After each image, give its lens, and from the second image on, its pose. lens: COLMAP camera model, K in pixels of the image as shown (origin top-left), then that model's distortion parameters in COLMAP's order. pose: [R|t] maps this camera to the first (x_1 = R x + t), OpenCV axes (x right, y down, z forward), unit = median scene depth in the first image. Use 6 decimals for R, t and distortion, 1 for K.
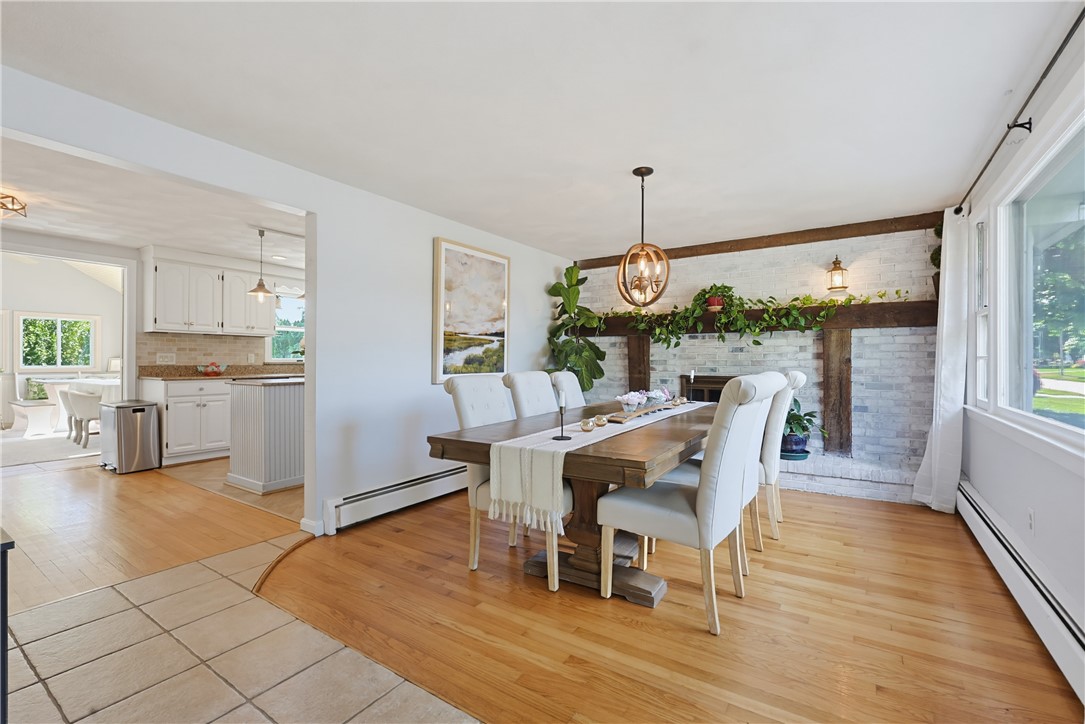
lens RADIAL K [[466.6, 0, 546.6], [0, 466.6, 359.2], [0, 0, 1]] dist [0.000261, 0.000059]
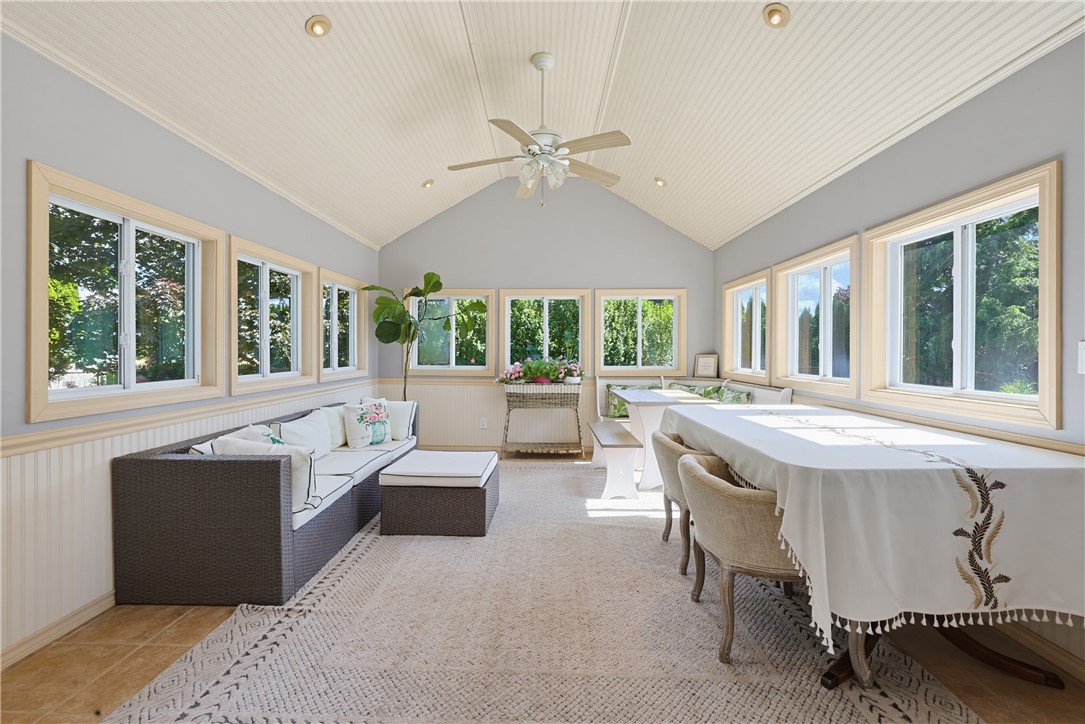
lens RADIAL K [[455.8, 0, 543.0], [0, 455.8, 357.3], [0, 0, 1]] dist [-0.001642, -0.000295]
pose [[0.546555, 0.006510, -0.837398, -0.855530], [0.006304, 0.999909, 0.011888, -0.013047], [0.837400, -0.011777, 0.546464, 0.786470]]
